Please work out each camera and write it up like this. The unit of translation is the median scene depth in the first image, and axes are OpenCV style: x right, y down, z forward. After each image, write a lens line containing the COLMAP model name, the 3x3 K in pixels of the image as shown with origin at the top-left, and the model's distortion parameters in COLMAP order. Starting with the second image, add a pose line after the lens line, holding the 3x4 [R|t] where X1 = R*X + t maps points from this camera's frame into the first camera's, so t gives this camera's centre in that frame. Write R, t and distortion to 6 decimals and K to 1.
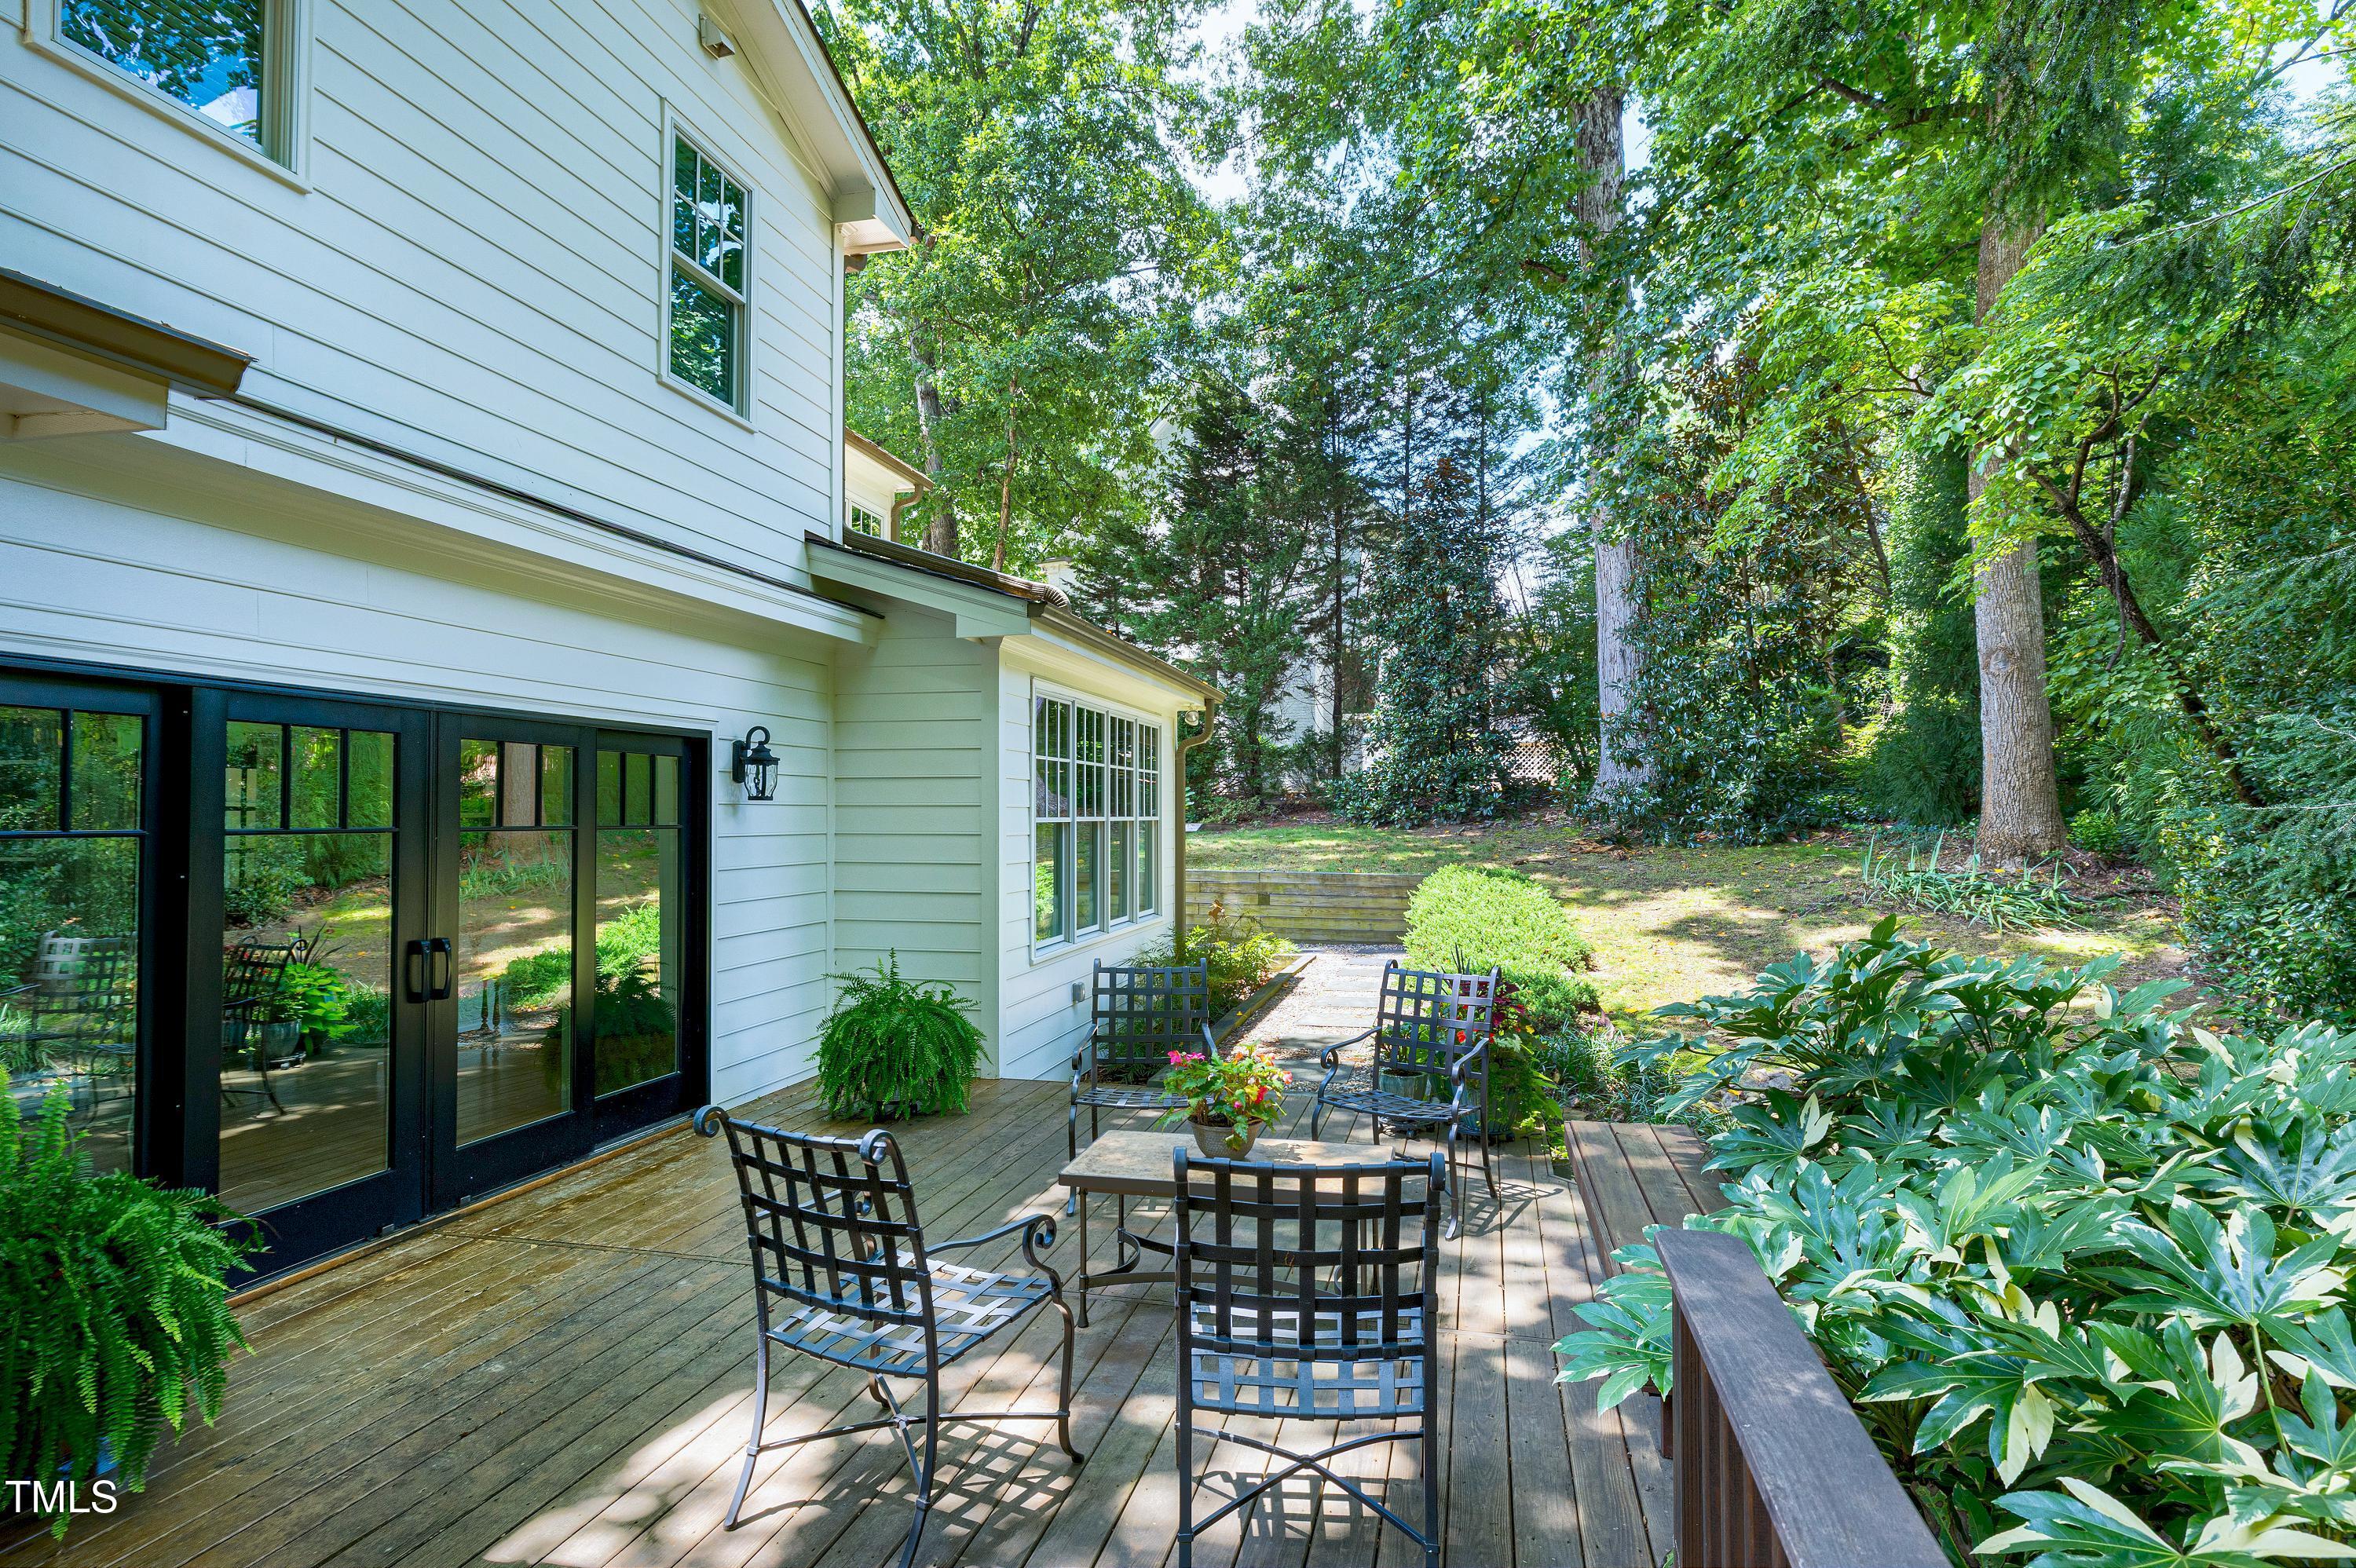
lens RADIAL K [[1213.5, 0, 1178.0], [0, 1213.5, 784.0], [0, 0, 1]] dist [0.000551, -0.000004]
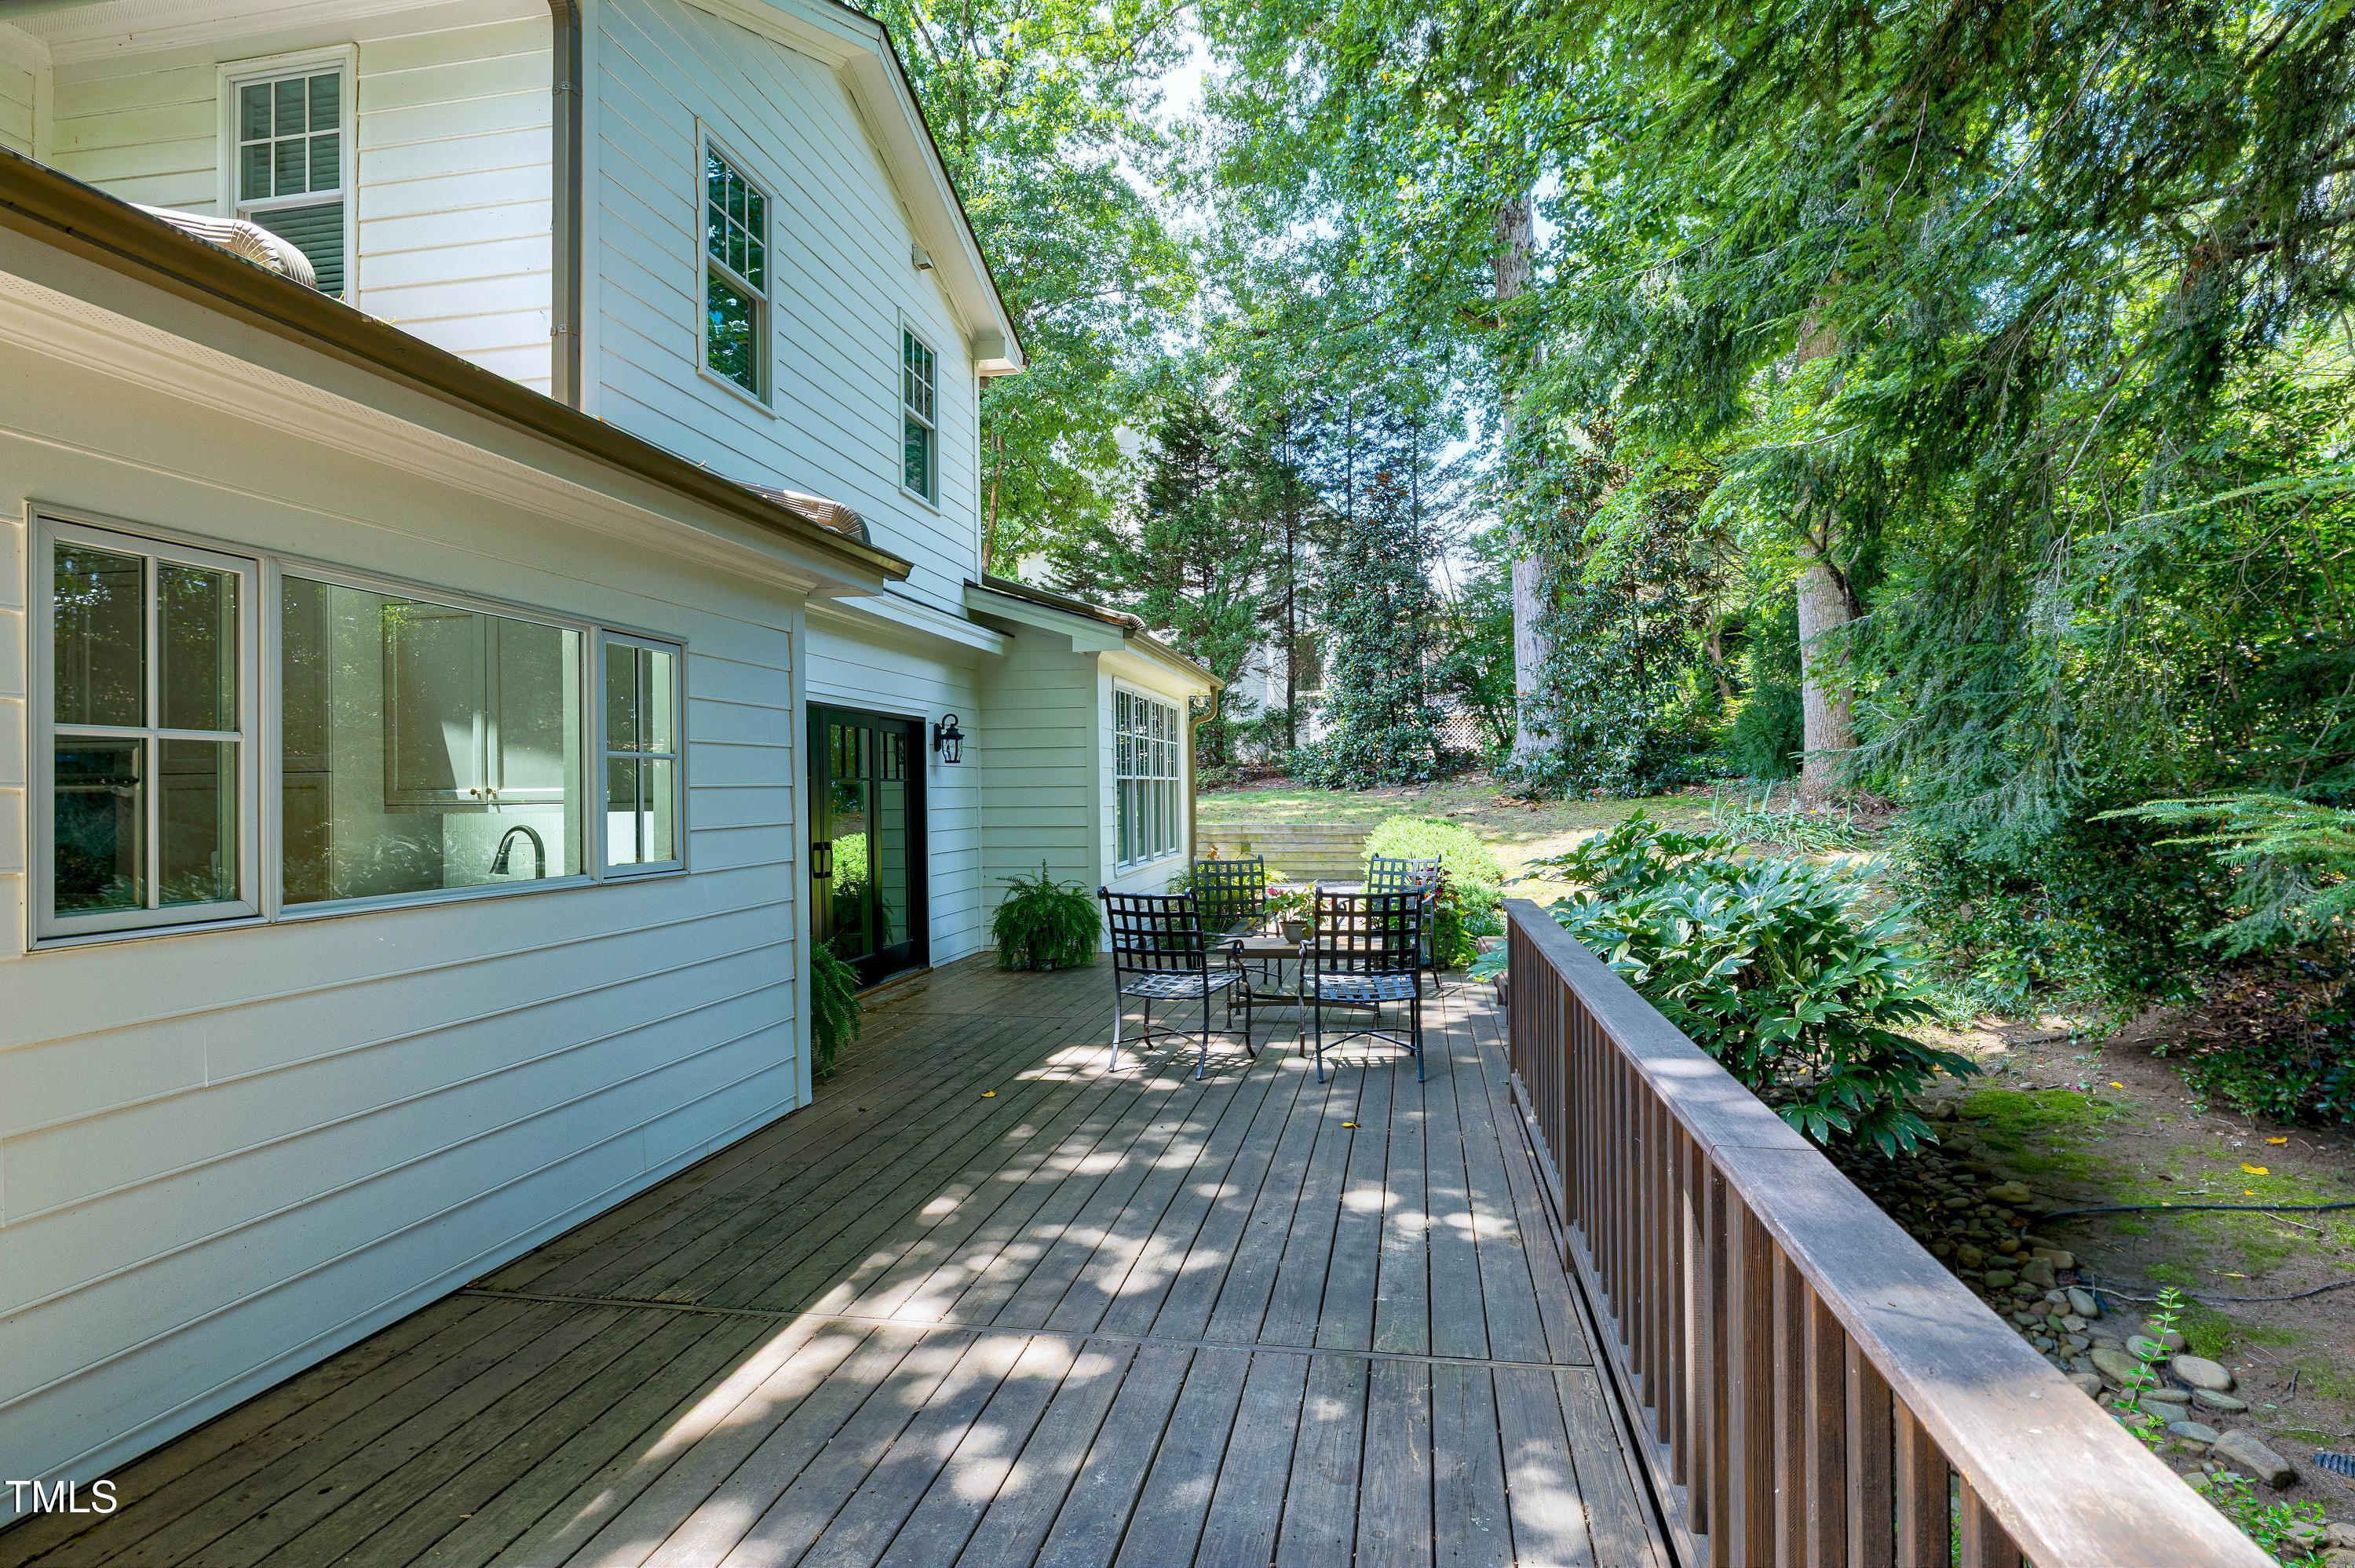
lens RADIAL K [[1212.3, 0, 1177.3], [0, 1212.3, 769.0], [0, 0, 1]] dist [0.003265, 0.000579]
pose [[0.998518, -0.012315, 0.053002, -0.045355], [0.011876, 0.999893, 0.008587, 0.003533], [-0.053102, -0.007945, 0.998557, -0.159740]]
